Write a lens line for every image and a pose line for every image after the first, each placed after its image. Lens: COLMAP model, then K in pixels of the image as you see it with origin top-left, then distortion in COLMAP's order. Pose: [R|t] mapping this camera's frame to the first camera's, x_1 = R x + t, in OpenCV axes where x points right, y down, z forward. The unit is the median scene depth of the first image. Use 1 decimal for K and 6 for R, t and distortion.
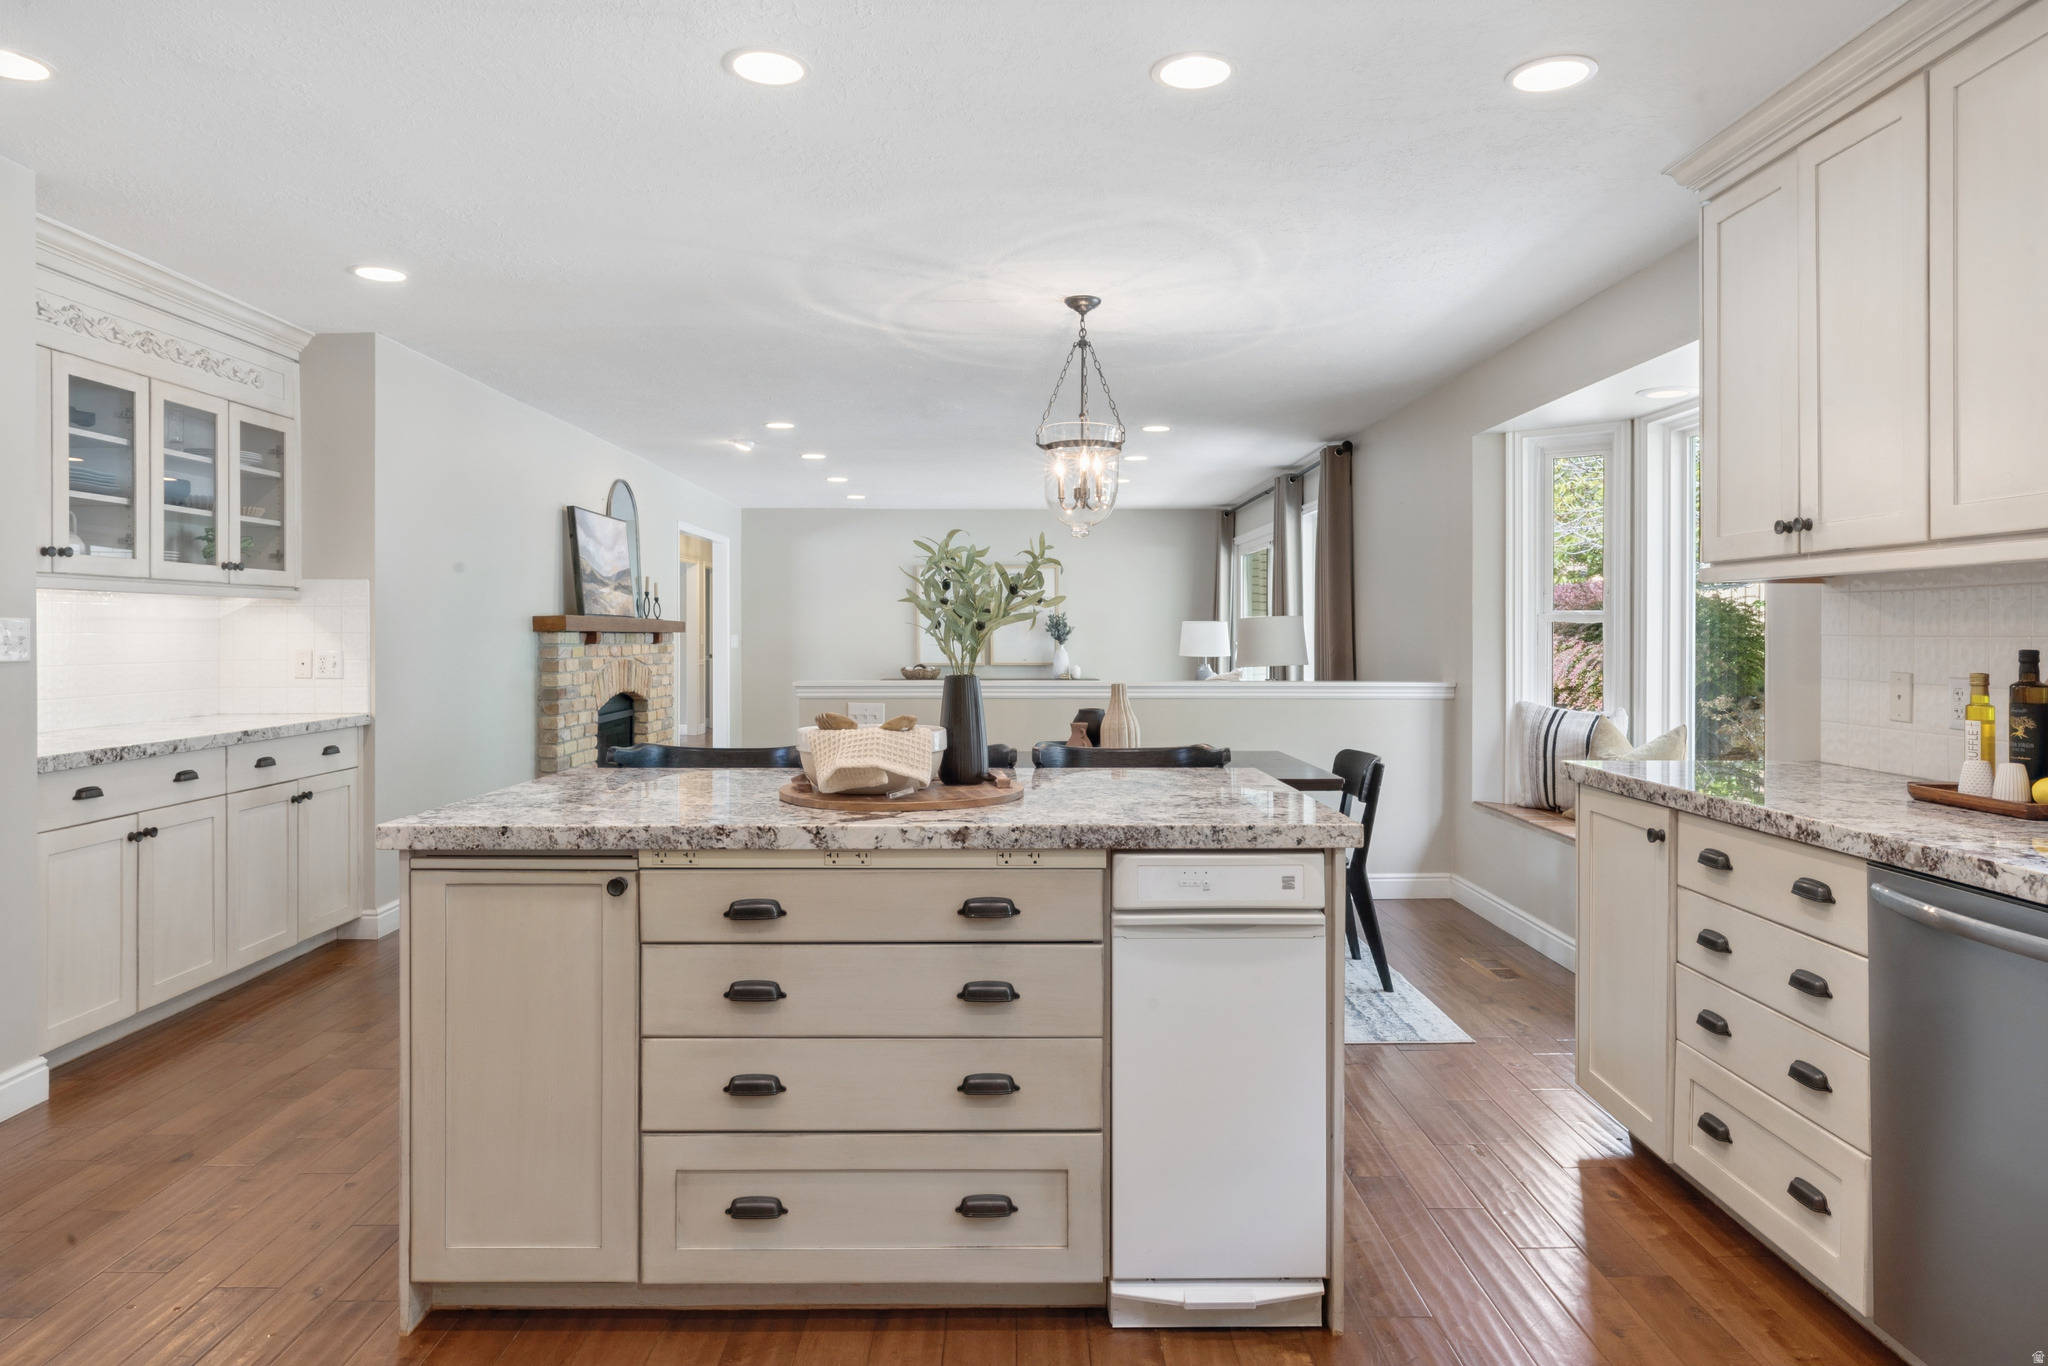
lens RADIAL K [[1232.5, 0, 1004.2], [0, 1232.5, 636.6], [0, 0, 1]] dist [-0.002187, 0.000890]
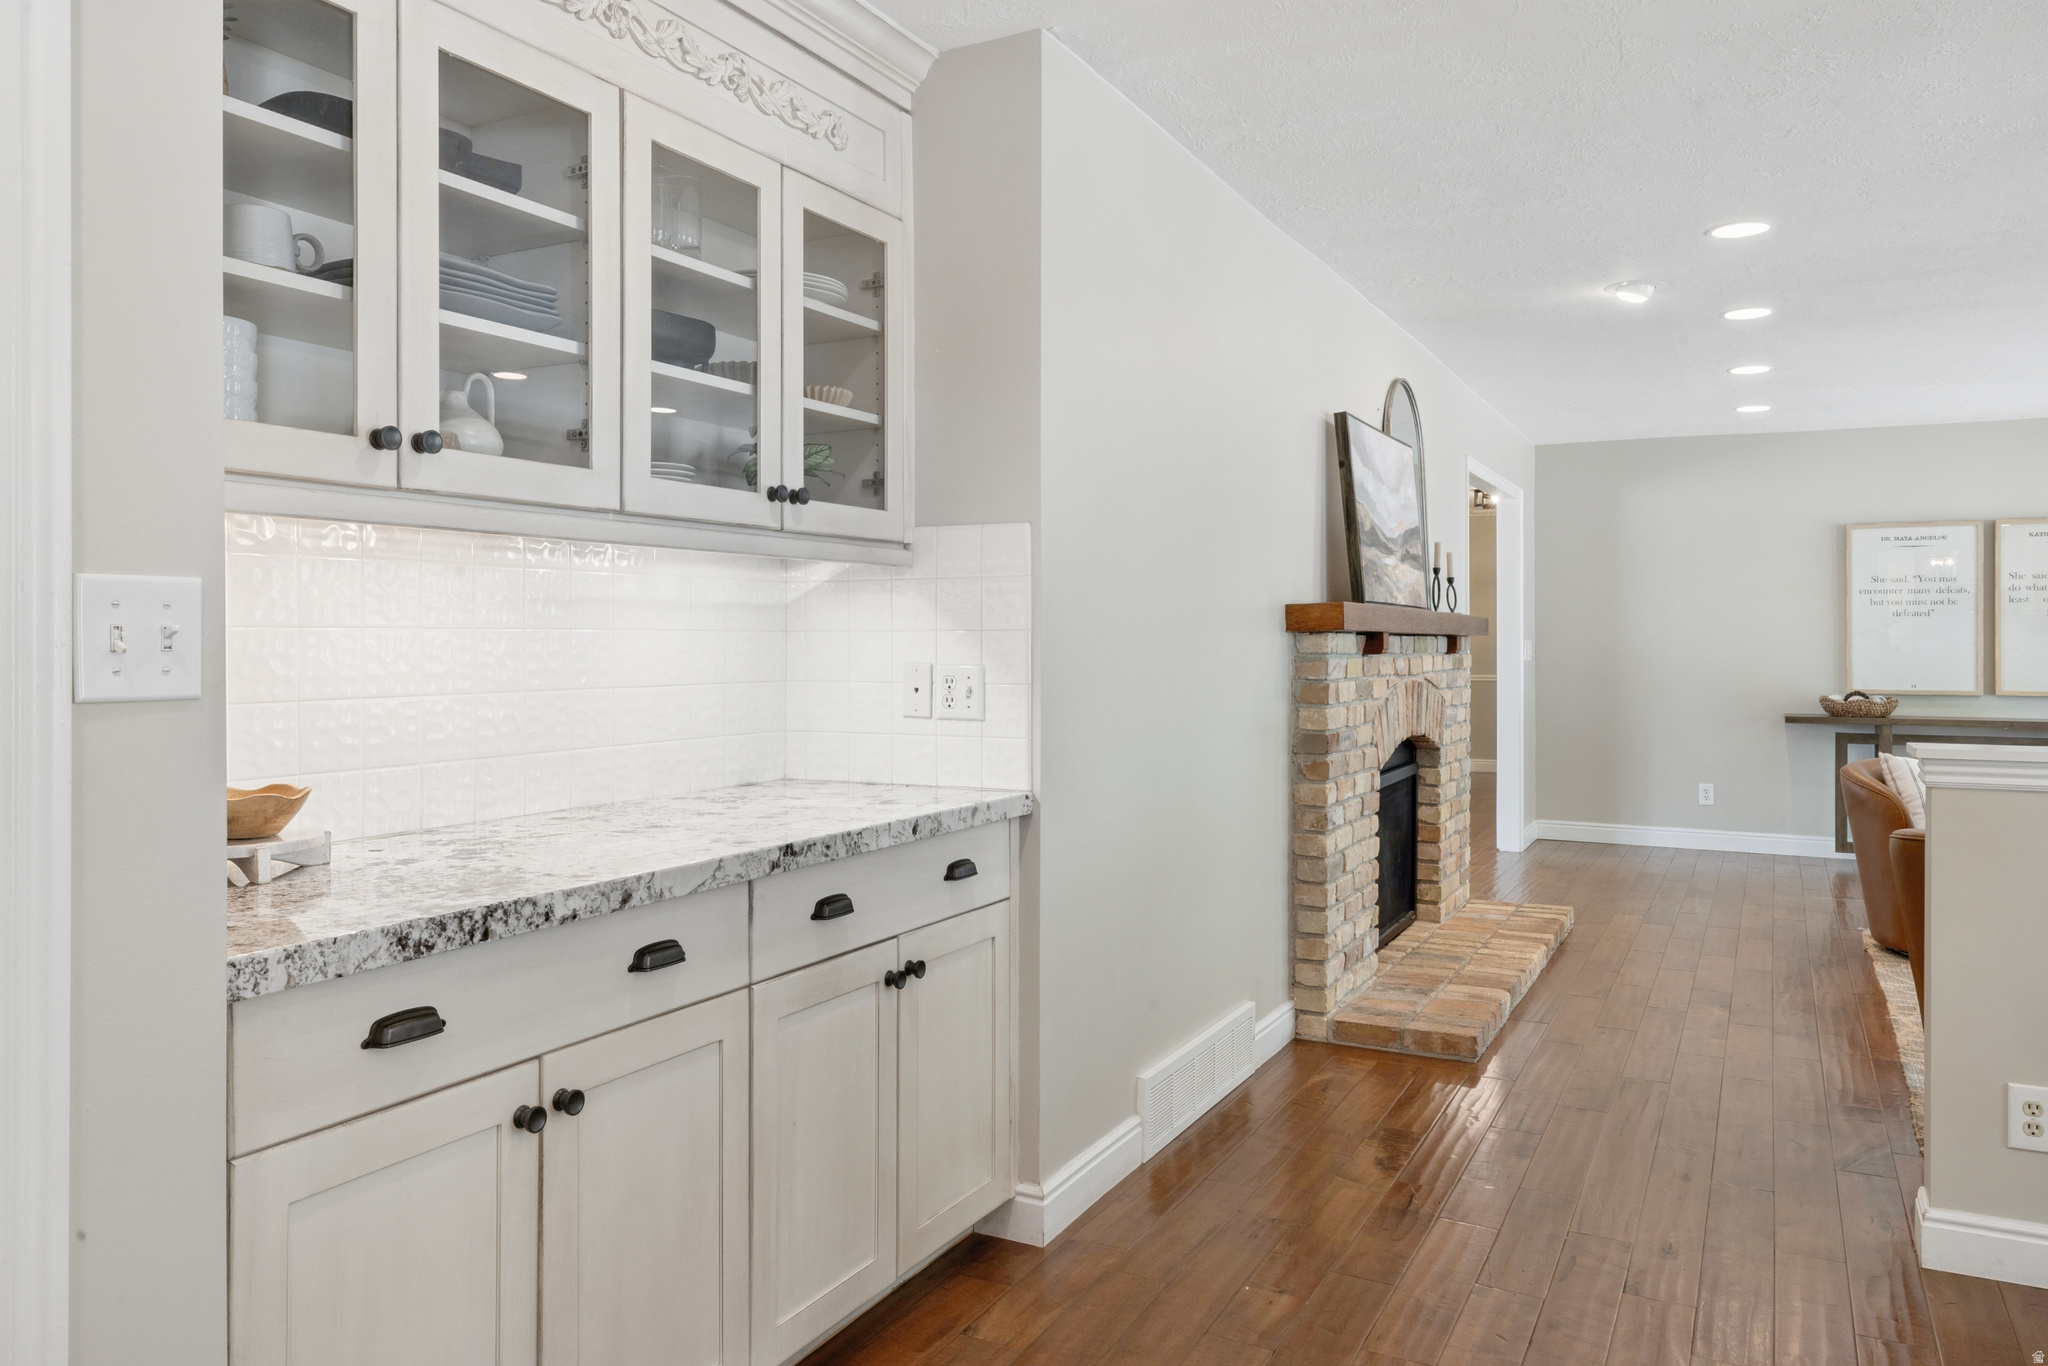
lens RADIAL K [[1463.2, 0, 1023.6], [0, 1463.2, 672.6], [0, 0, 1]] dist [-0.000898, -0.000222]
pose [[0.889693, 0.010401, -0.456441, -0.256924], [-0.001907, 0.999816, 0.019065, 0.002982], [0.456555, -0.016091, 0.889550, 0.489804]]
